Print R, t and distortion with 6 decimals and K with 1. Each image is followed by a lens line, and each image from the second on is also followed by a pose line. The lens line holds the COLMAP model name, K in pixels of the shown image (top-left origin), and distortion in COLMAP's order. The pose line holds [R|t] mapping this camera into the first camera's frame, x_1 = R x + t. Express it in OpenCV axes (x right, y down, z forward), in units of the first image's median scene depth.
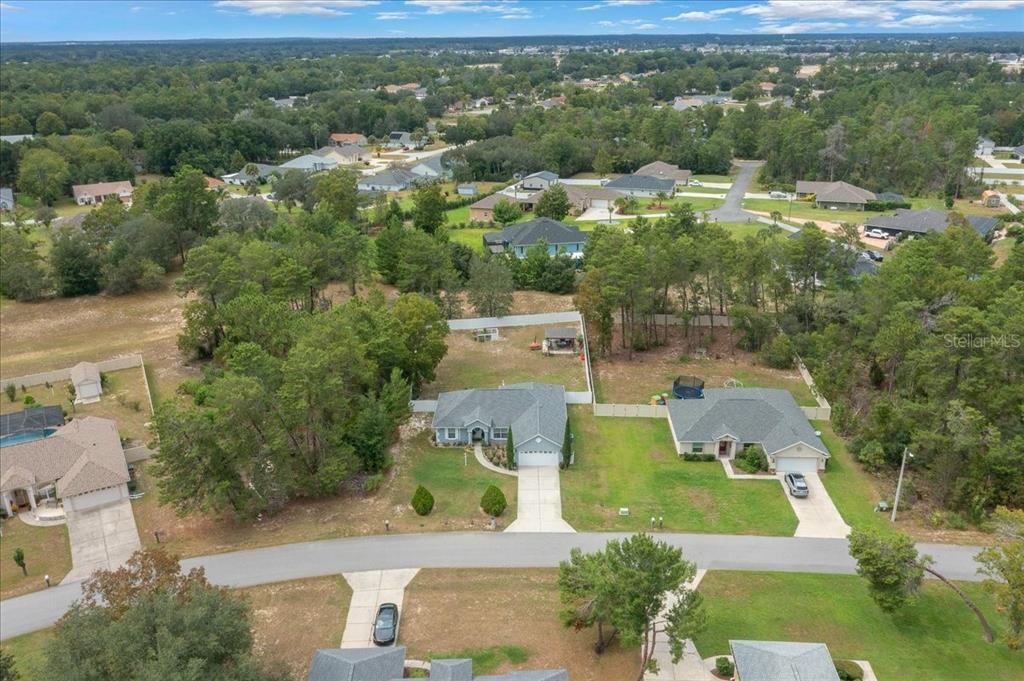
lens RADIAL K [[809.9, 0, 512.0], [0, 809.9, 340.5], [0, 0, 1]] dist [-0.013436, -0.002610]
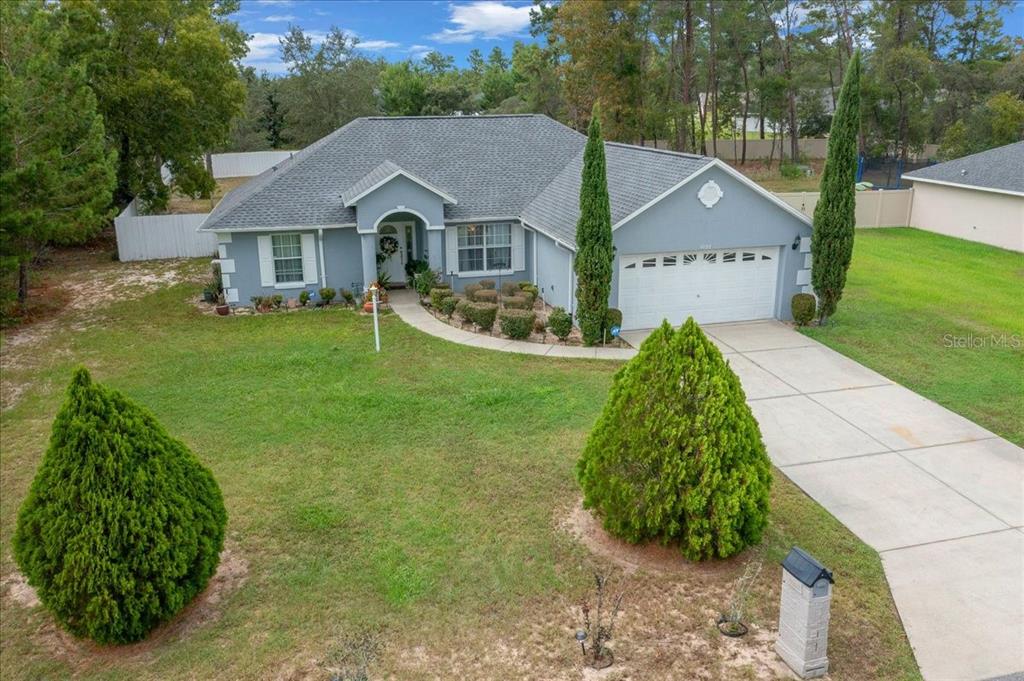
lens RADIAL K [[809.9, 0, 512.0], [0, 809.9, 340.5], [0, 0, 1]] dist [-0.013436, -0.002610]
pose [[0.966488, -0.075420, 0.245382, -0.072675], [0.091982, 0.994143, -0.056732, 0.162868], [-0.239666, 0.077402, 0.967765, 0.769589]]
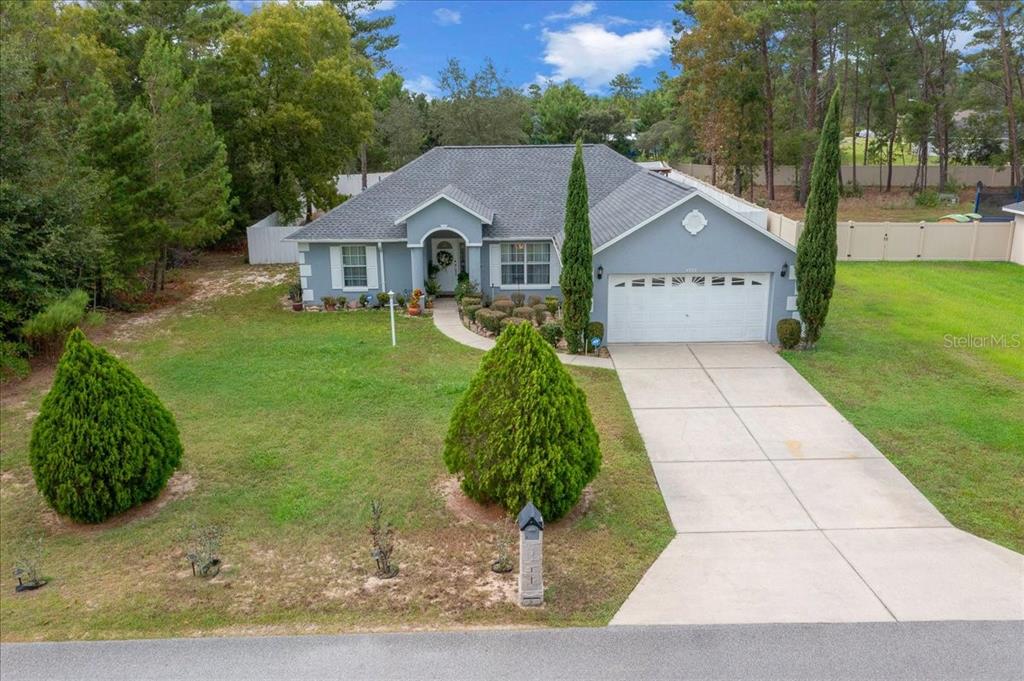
lens RADIAL K [[809.9, 0, 512.0], [0, 809.9, 340.5], [0, 0, 1]] dist [-0.013436, -0.002610]
pose [[0.999796, -0.009000, 0.018093, -0.024566], [0.010607, 0.995816, -0.090759, 0.171493], [-0.017200, 0.090933, 0.995708, 0.733548]]
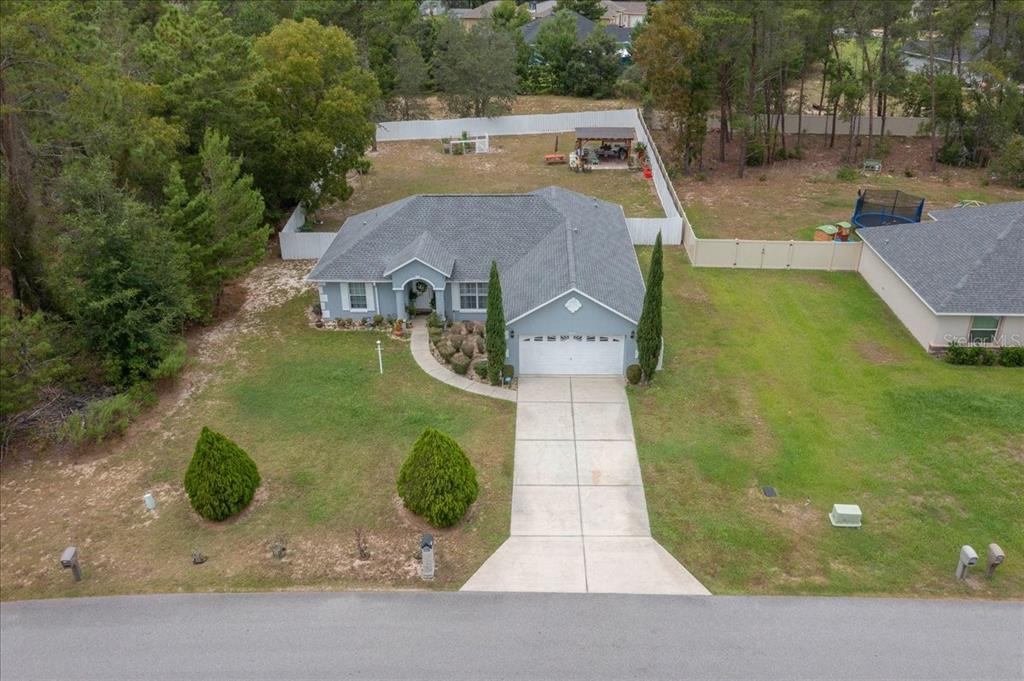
lens RADIAL K [[809.9, 0, 512.0], [0, 809.9, 340.5], [0, 0, 1]] dist [-0.013436, -0.002610]
pose [[0.999899, 0.005135, -0.013220, 0.009708], [-0.003789, 0.994991, 0.099890, 0.098055], [0.013667, -0.099830, 0.994911, 0.605312]]
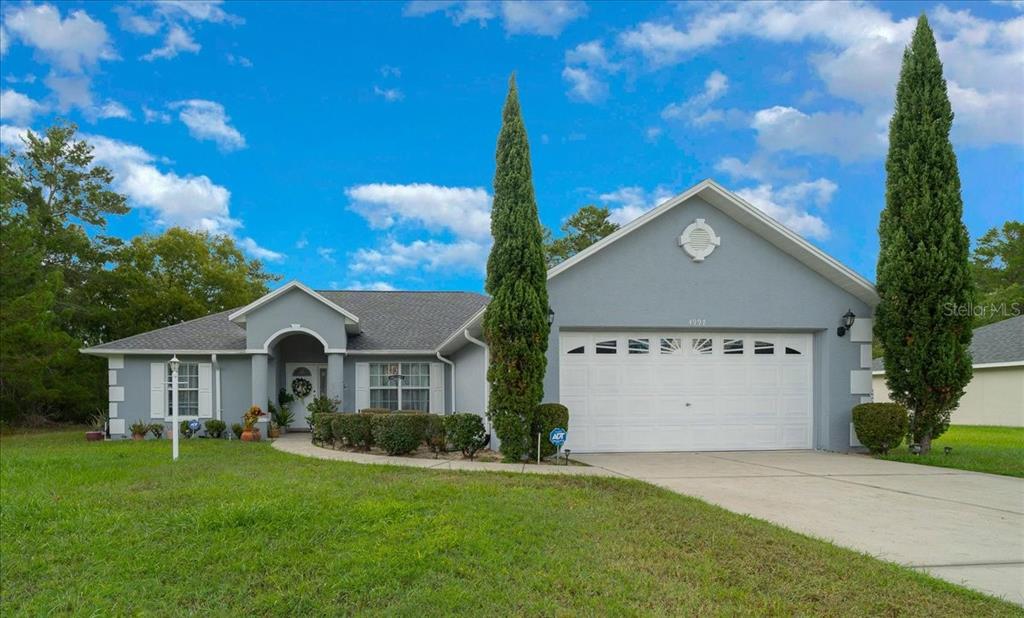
lens RADIAL K [[458.0, 0, 405.0], [0, 458.0, 405.8], [0, 0, 1]] dist [-0.003293, -0.000635]
pose [[0.995684, 0.002041, 0.092787, -0.025135], [0.030885, 0.935490, -0.352000, 0.169764], [-0.087520, 0.353346, 0.931390, 0.900067]]
